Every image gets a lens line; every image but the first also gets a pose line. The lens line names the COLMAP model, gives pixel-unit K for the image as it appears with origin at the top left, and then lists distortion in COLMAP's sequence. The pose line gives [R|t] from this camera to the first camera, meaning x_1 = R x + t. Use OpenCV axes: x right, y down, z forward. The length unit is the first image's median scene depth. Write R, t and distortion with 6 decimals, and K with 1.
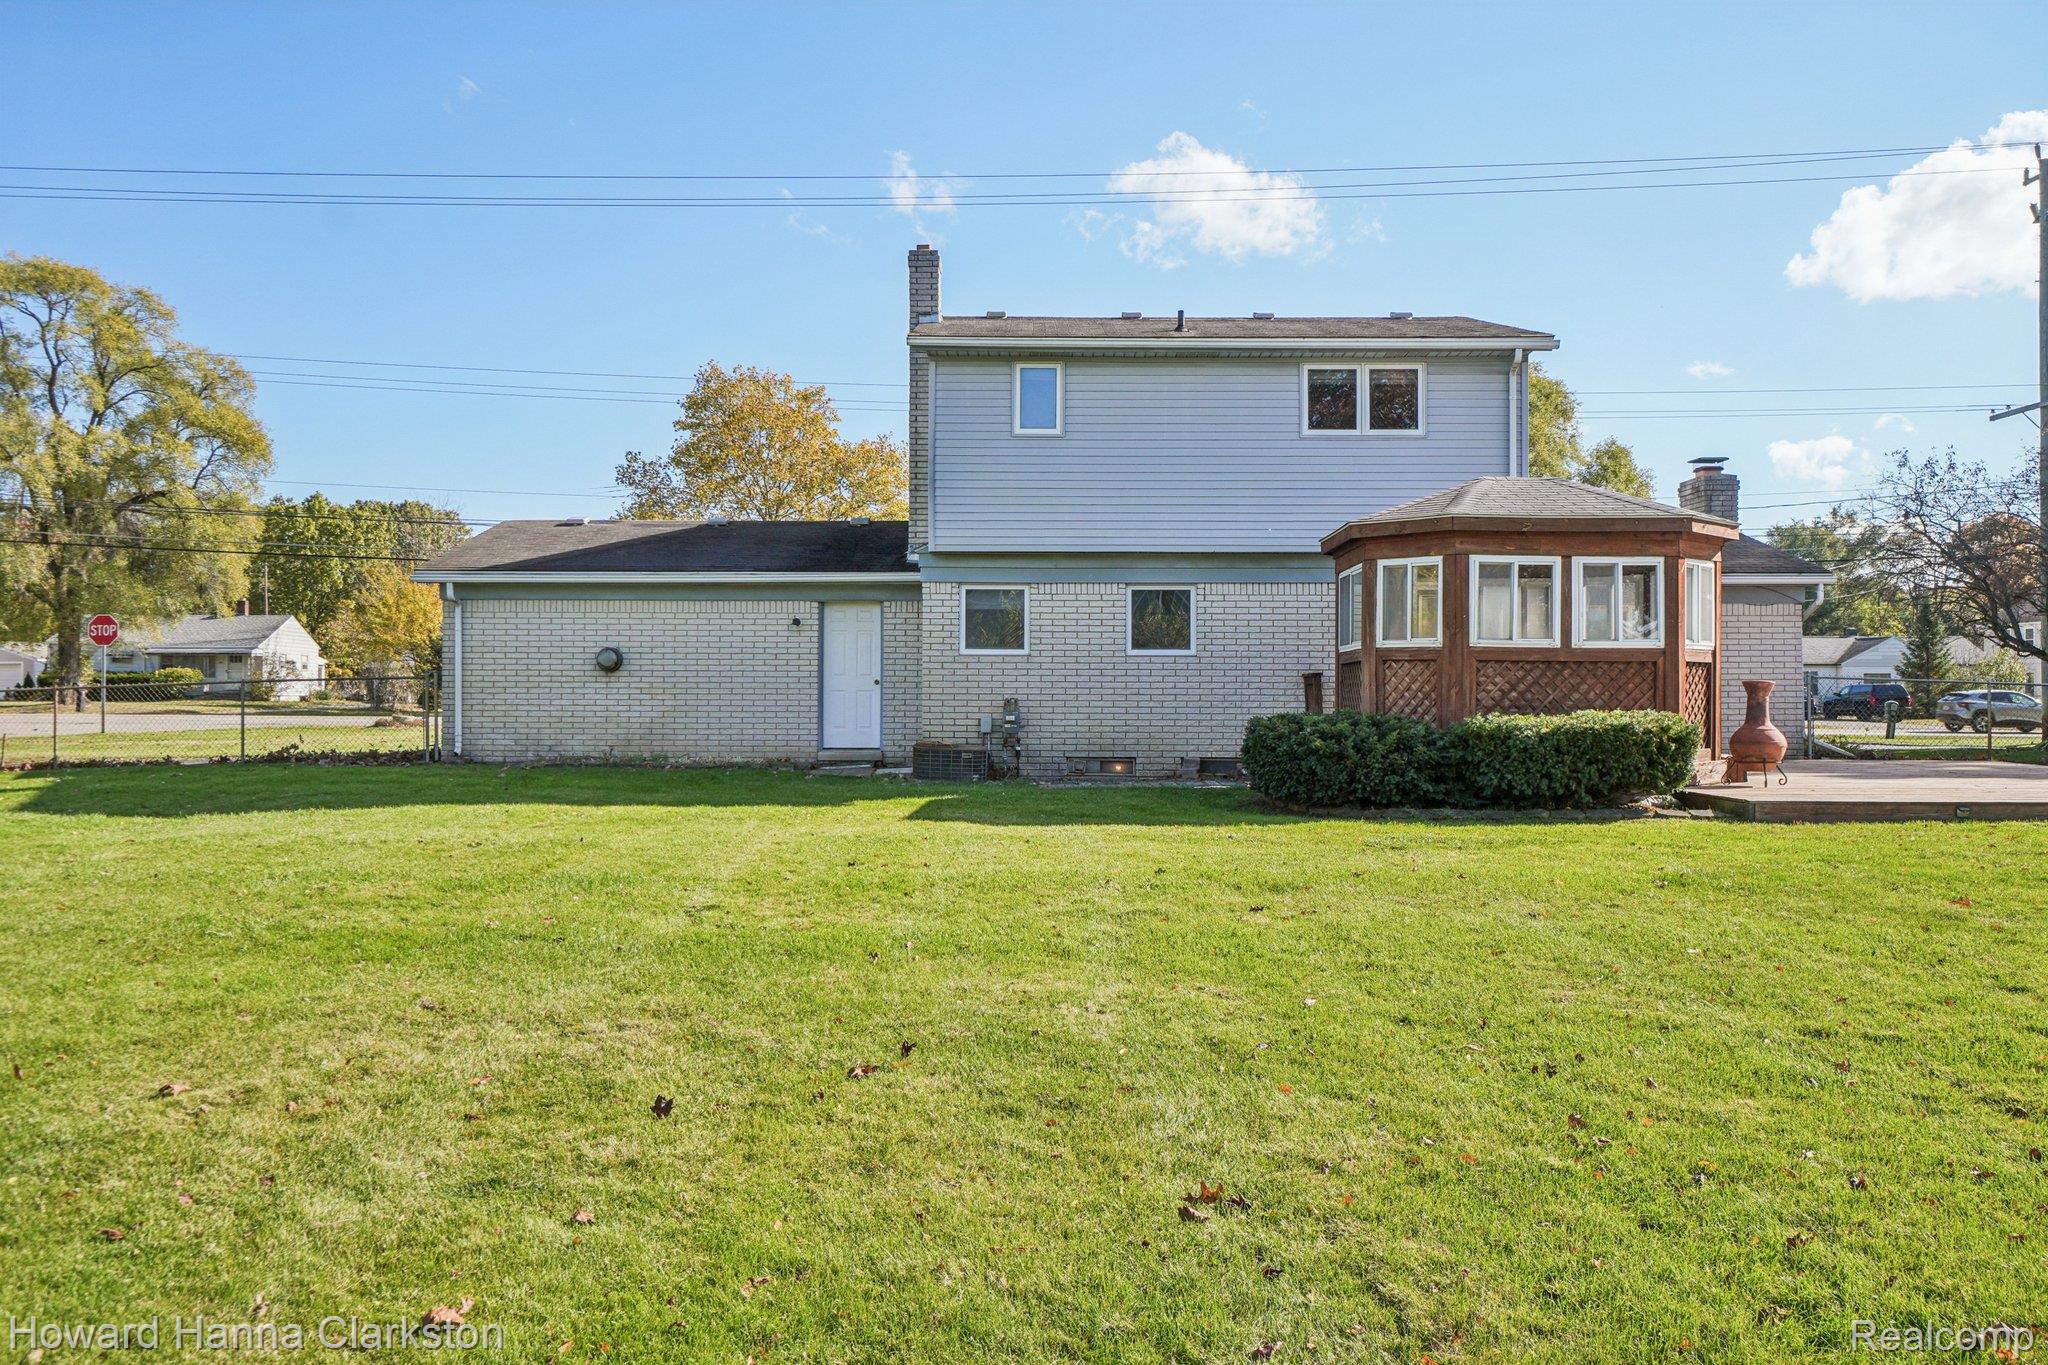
lens RADIAL K [[1653.7, 0, 1024.0], [0, 1653.7, 682.5], [0, 0, 1]] dist [0.001101, 0.000089]
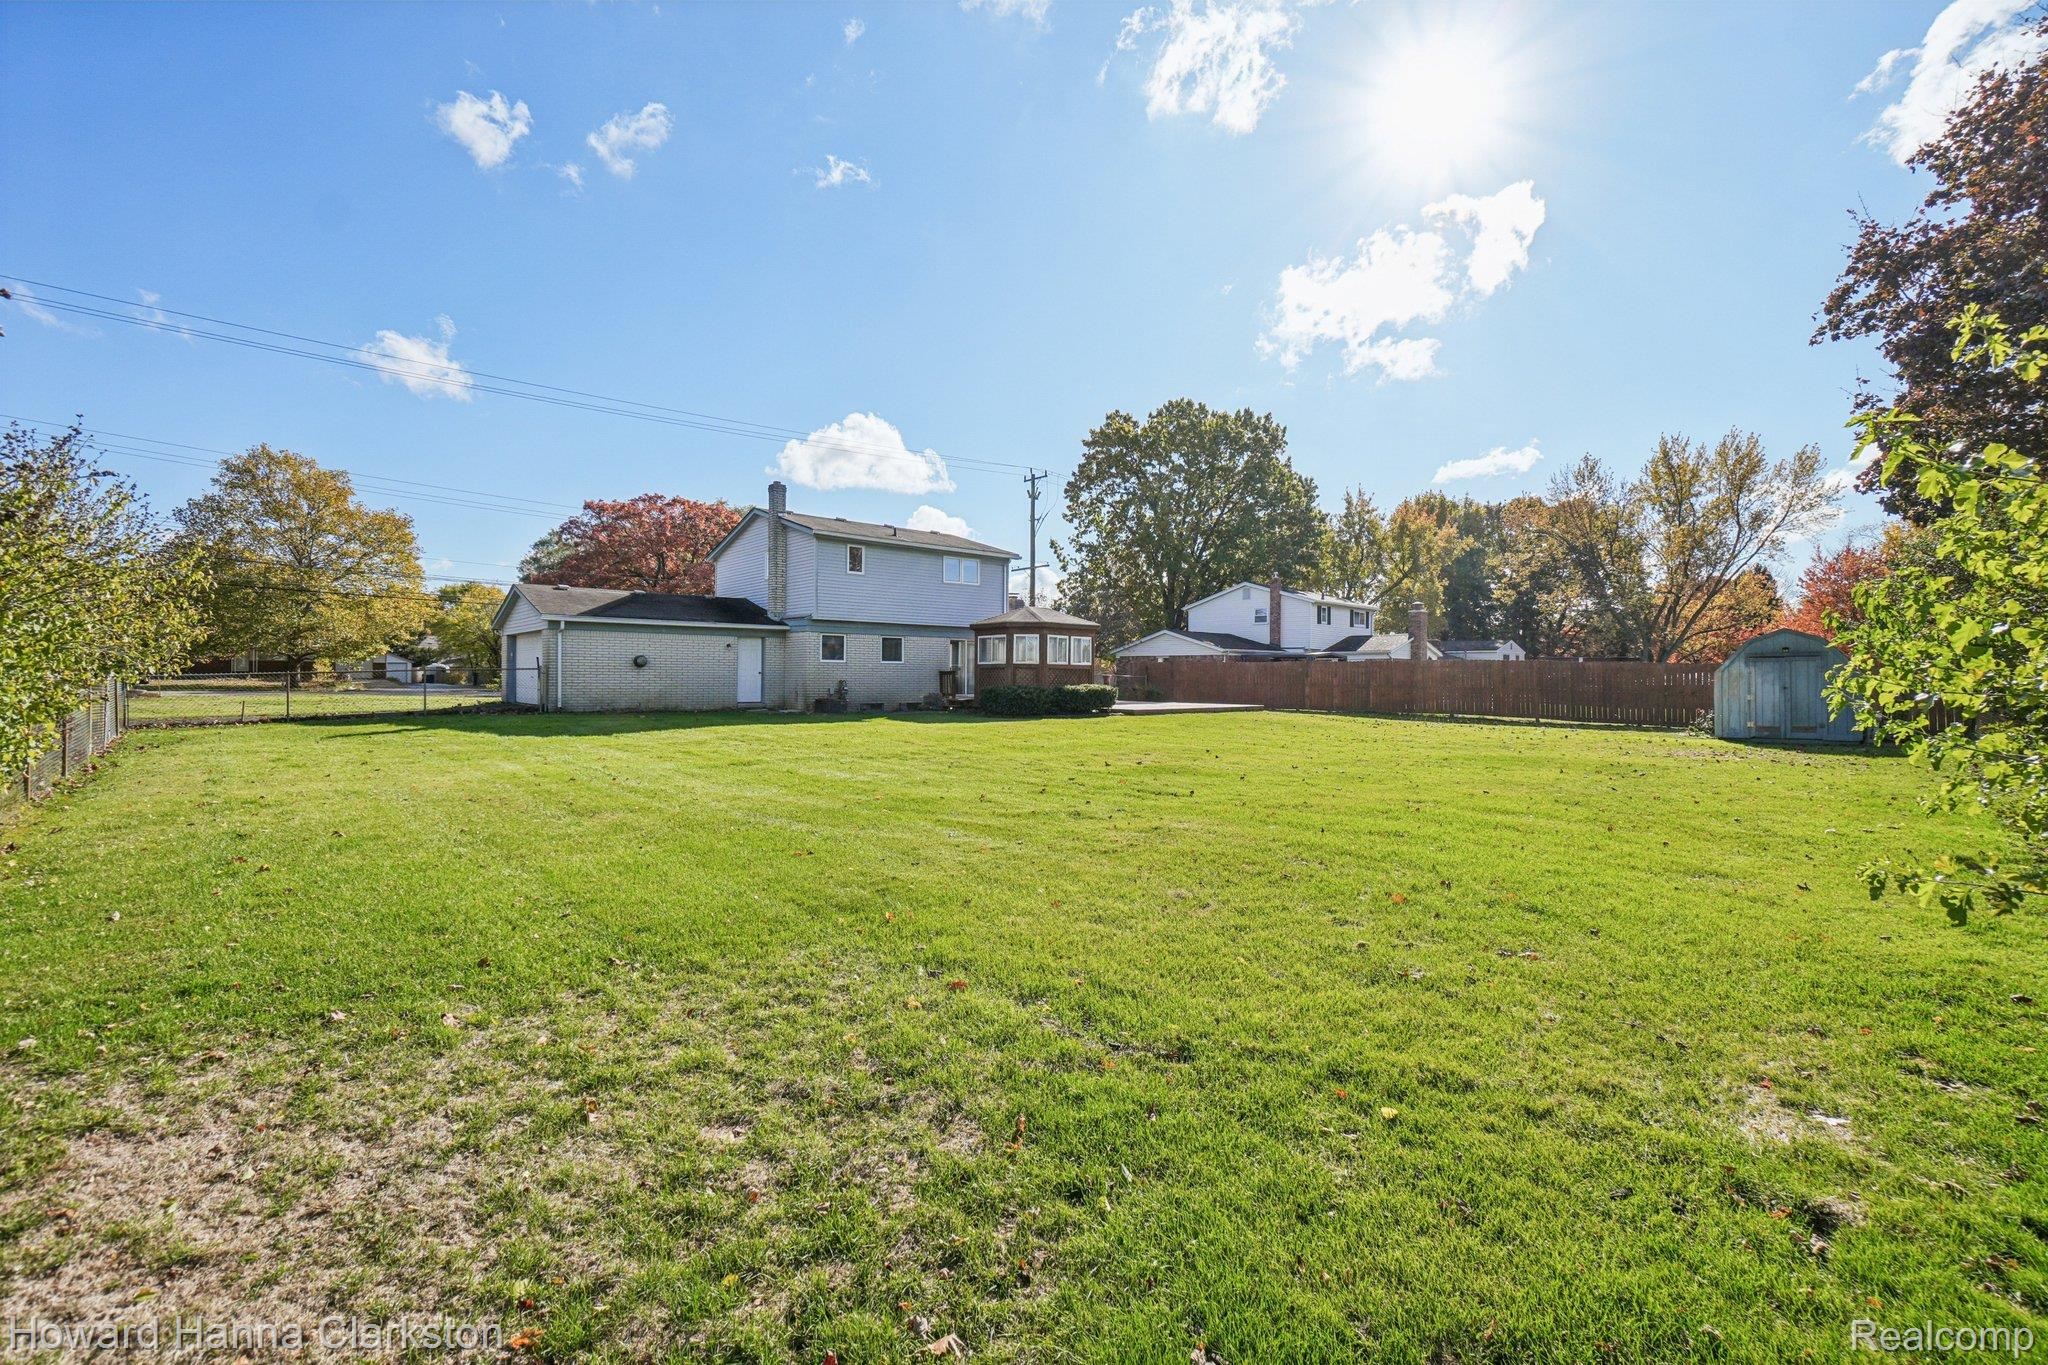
lens RADIAL K [[889.2, 0, 1024.0], [0, 889.2, 682.5], [0, 0, 1]] dist [0.001453, 0.000111]
pose [[0.690739, -0.003209, 0.723097, -0.782676], [-0.008761, 0.999880, 0.012807, -0.005850], [-0.723051, -0.015182, 0.690628, -0.120272]]
